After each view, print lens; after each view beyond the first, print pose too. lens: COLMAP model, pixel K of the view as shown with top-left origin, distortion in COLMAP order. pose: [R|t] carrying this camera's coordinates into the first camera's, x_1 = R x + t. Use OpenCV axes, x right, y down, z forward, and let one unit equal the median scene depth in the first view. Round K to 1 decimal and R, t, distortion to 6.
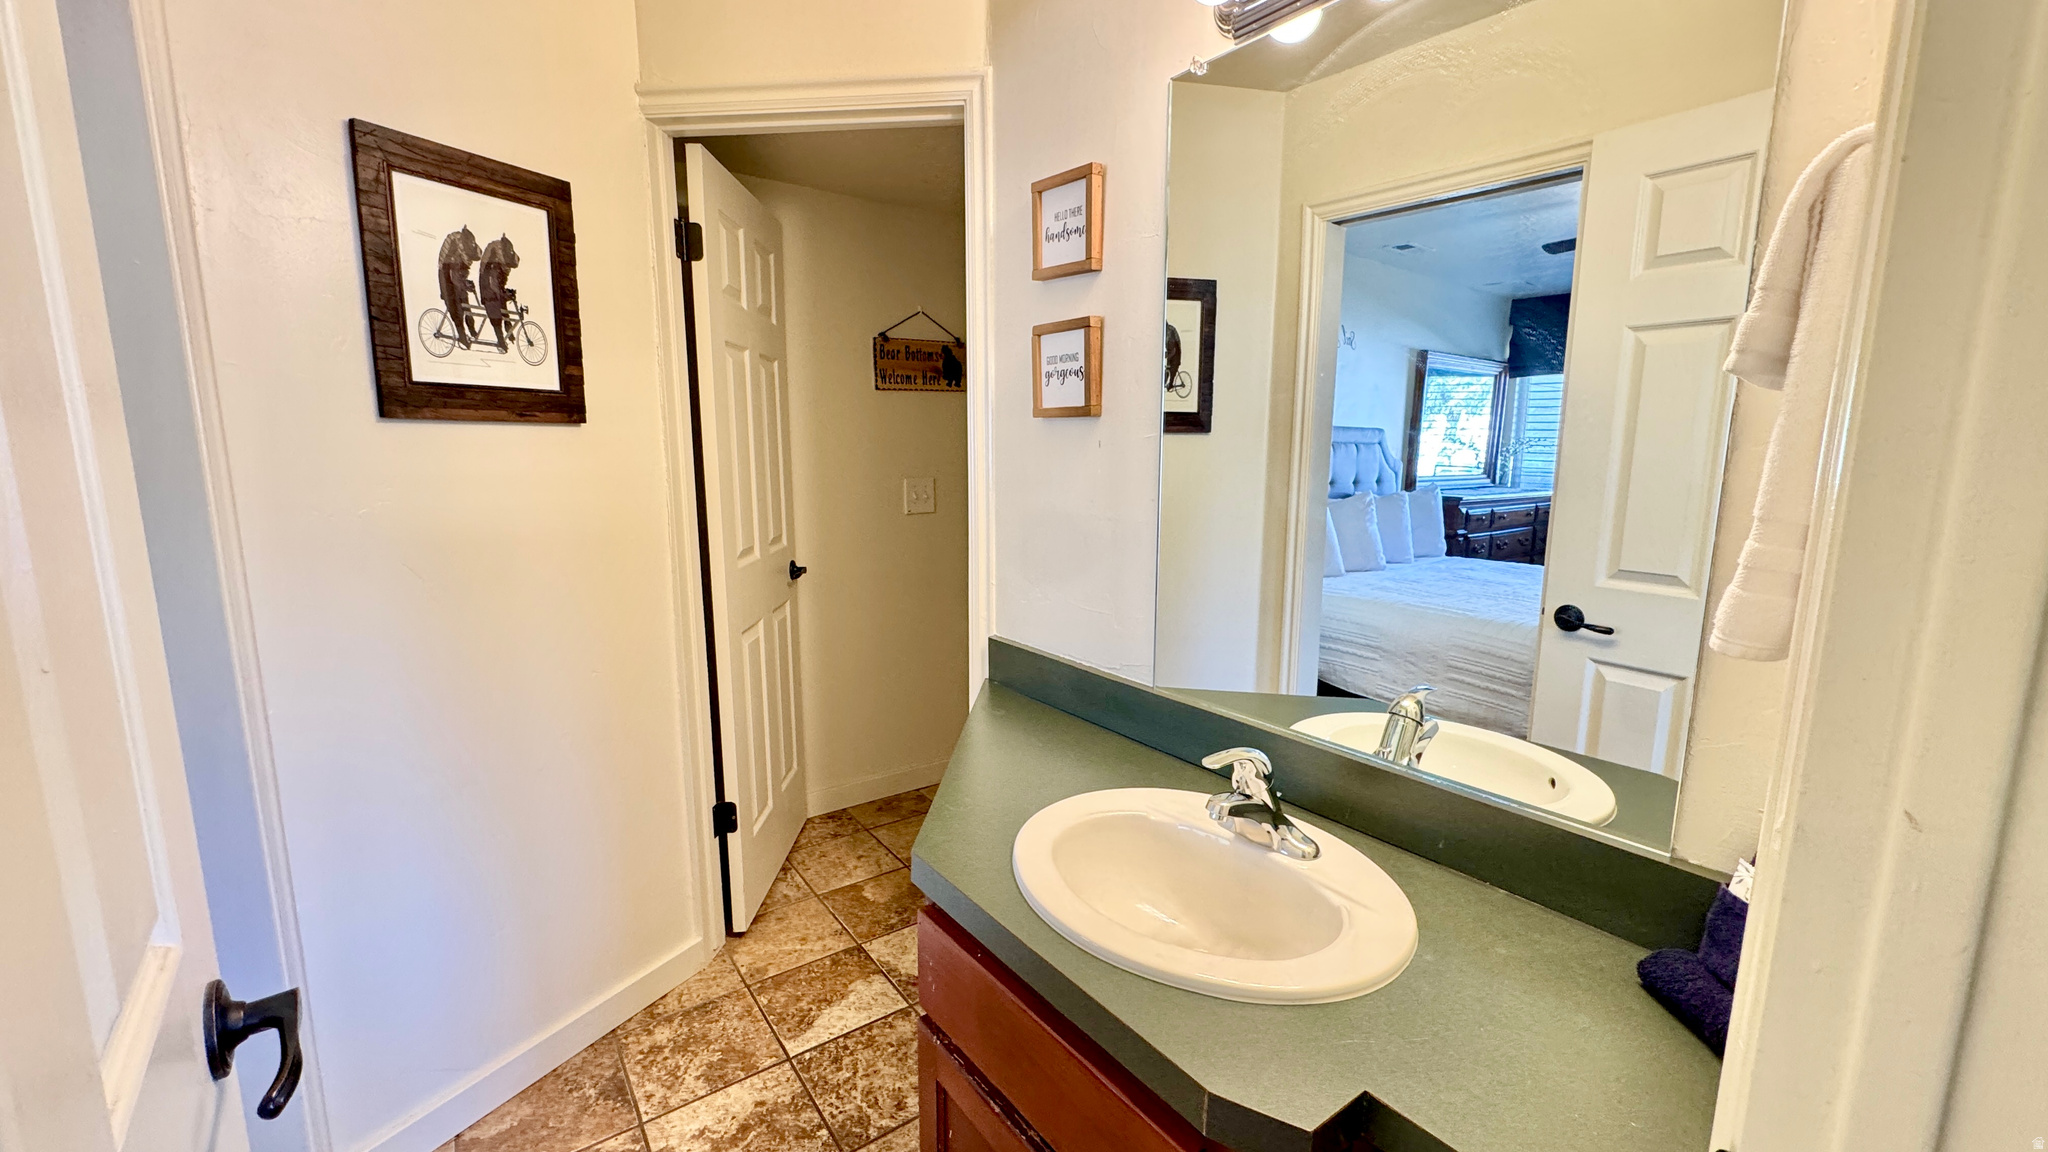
lens RADIAL K [[818.4, 0, 1025.0], [0, 818.4, 575.1], [0, 0, 1]] dist [-0.000917, -0.000383]
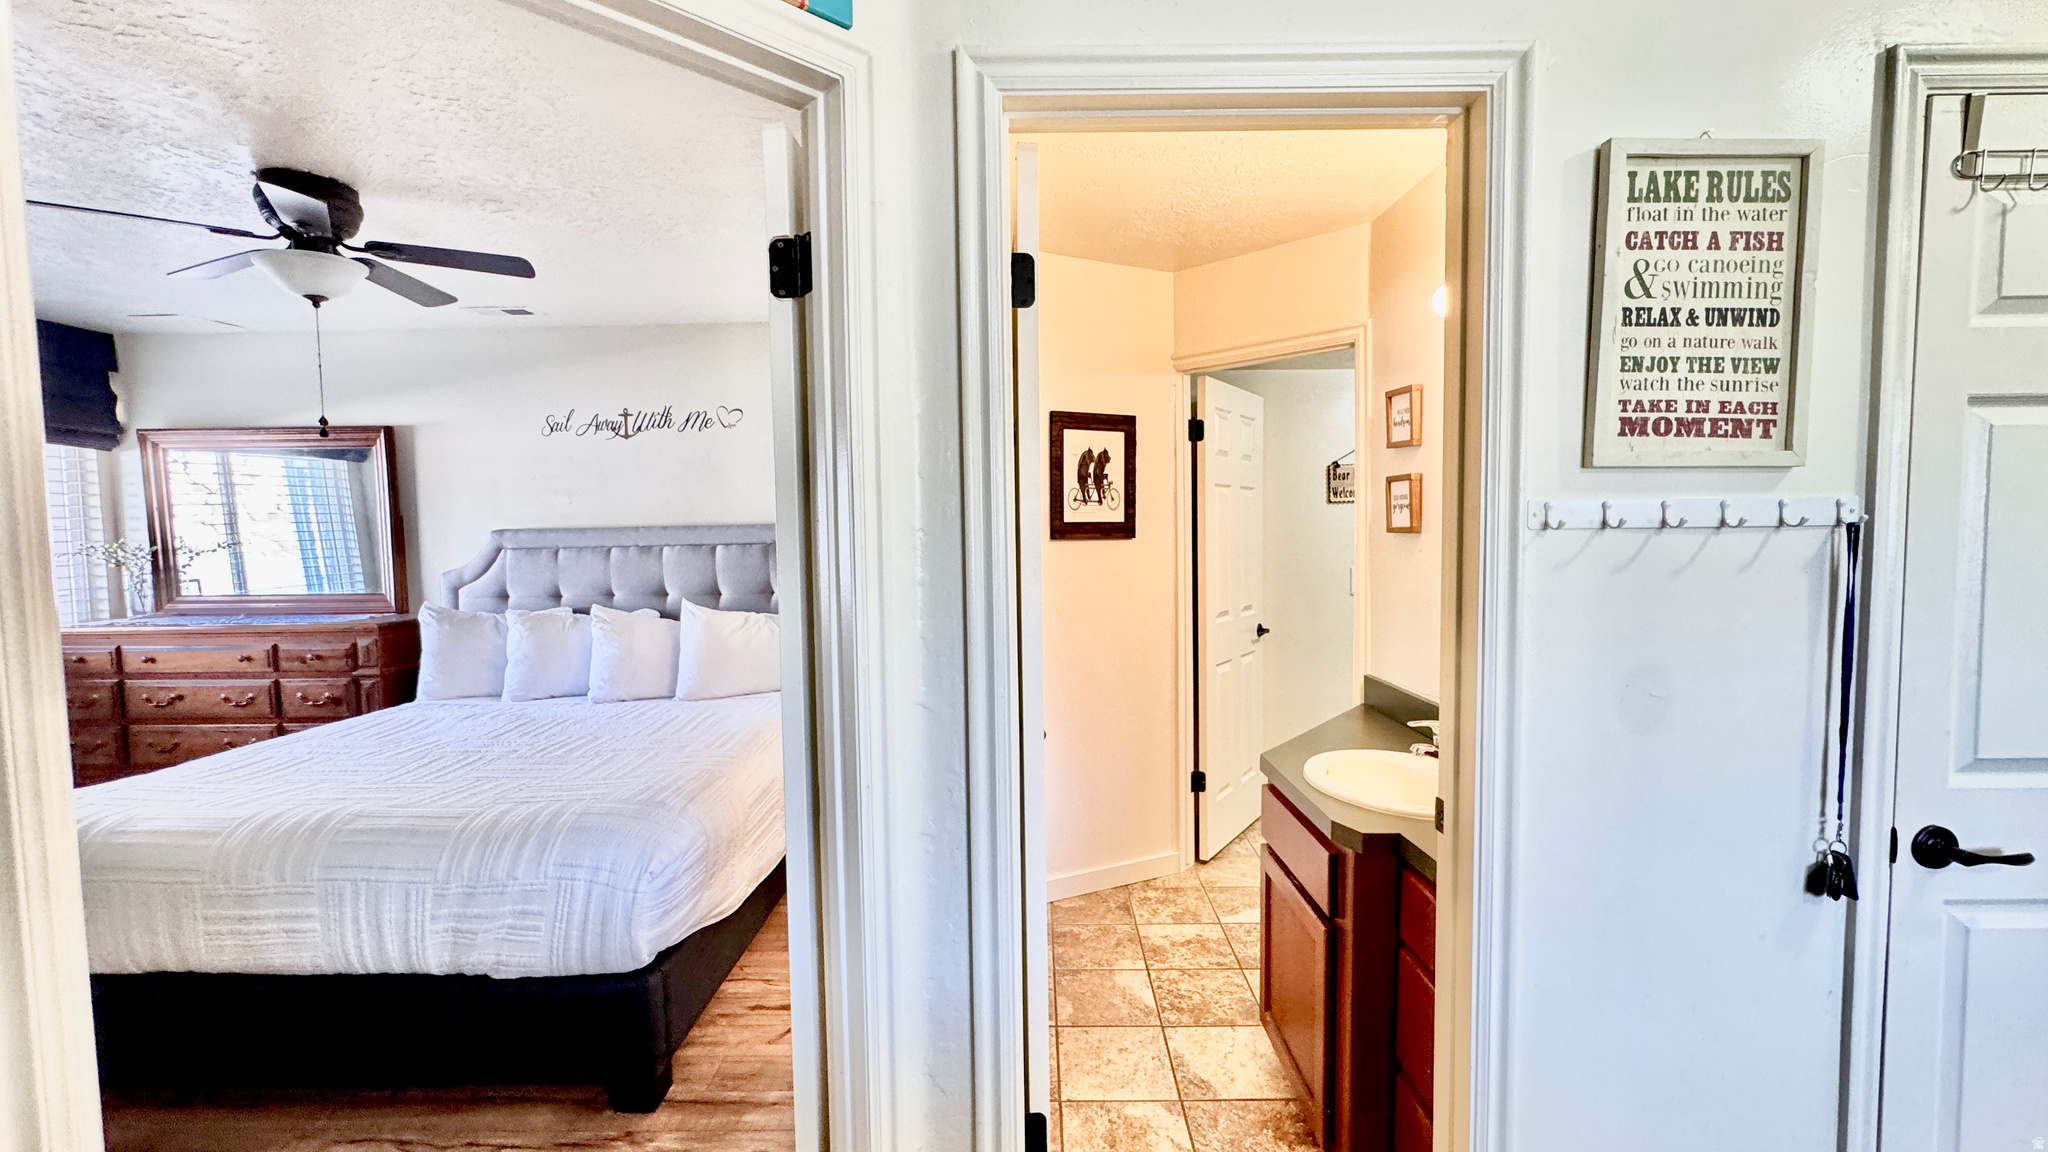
lens RADIAL K [[818.4, 0, 1020.5], [0, 818.4, 574.0], [0, 0, 1]] dist [-0.000917, -0.000383]
pose [[0.803843, 0.017347, -0.594588, 0.389908], [-0.077579, 0.994094, -0.075879, 0.062839], [0.589761, 0.107123, 0.800442, -0.685055]]
